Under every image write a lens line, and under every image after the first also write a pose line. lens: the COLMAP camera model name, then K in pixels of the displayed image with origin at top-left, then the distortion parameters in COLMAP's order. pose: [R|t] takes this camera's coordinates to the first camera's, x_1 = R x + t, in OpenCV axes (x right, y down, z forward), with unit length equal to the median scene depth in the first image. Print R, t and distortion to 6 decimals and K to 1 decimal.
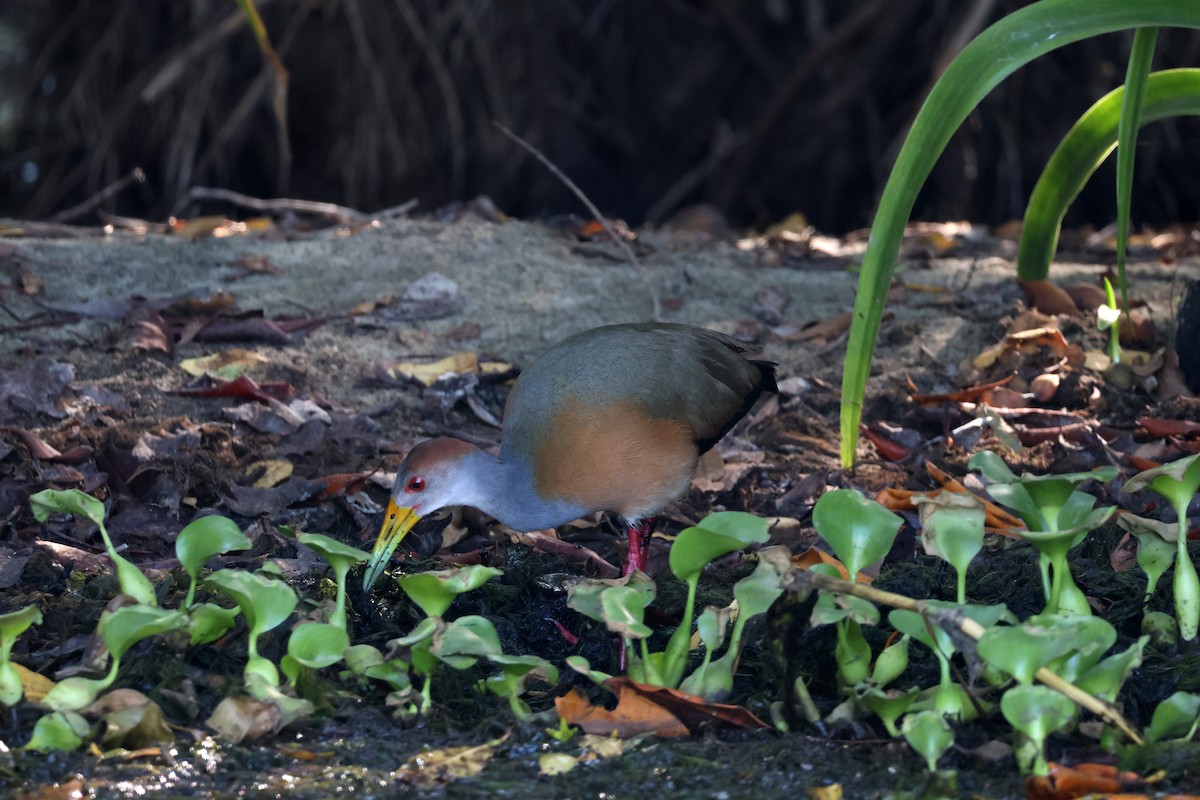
lens RADIAL K [[631.6, 0, 600.0], [0, 631.6, 400.0], [0, 0, 1]] dist [0.003254, 0.000854]
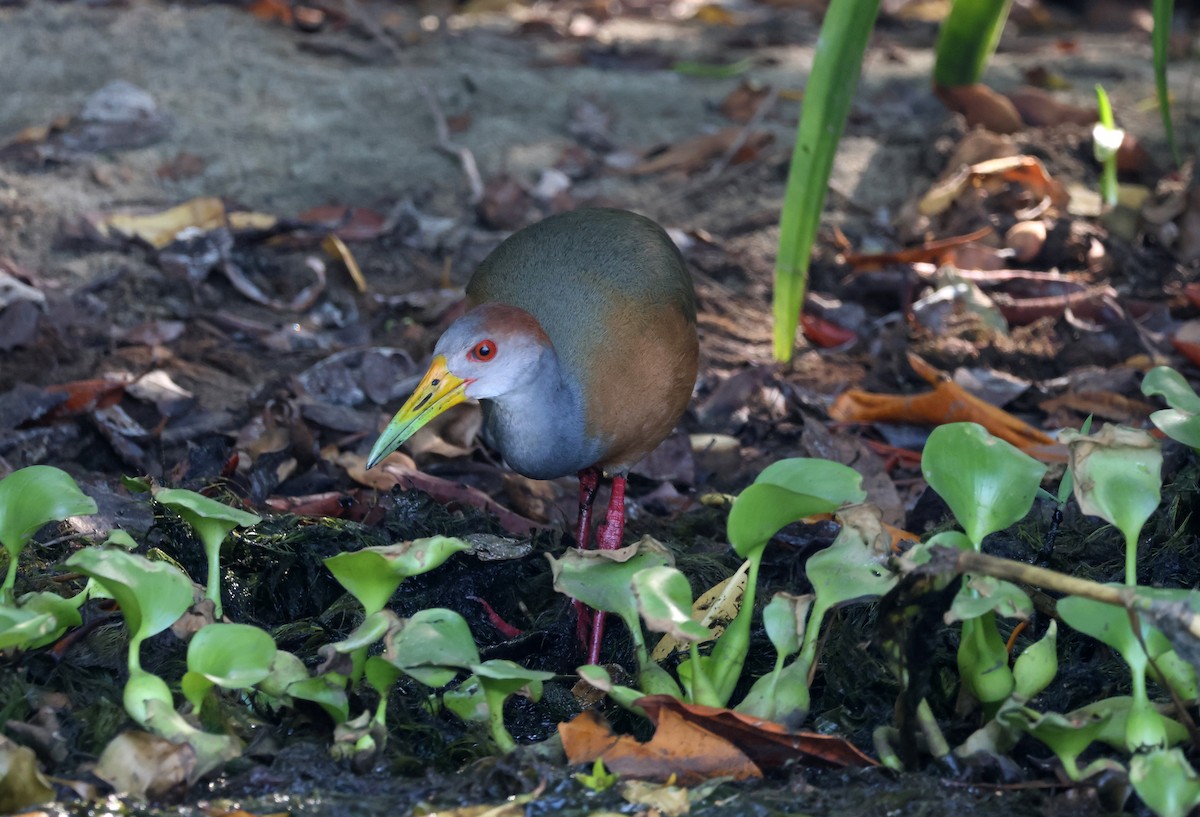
lens RADIAL K [[906.7, 0, 756.8], [0, 906.7, 329.8], [0, 0, 1]] dist [0.008704, -0.004330]
pose [[0.999932, -0.011526, 0.001570, 0.356027], [0.011518, 0.999919, 0.005368, 0.065072], [-0.001632, -0.005349, 0.999984, -0.029780]]
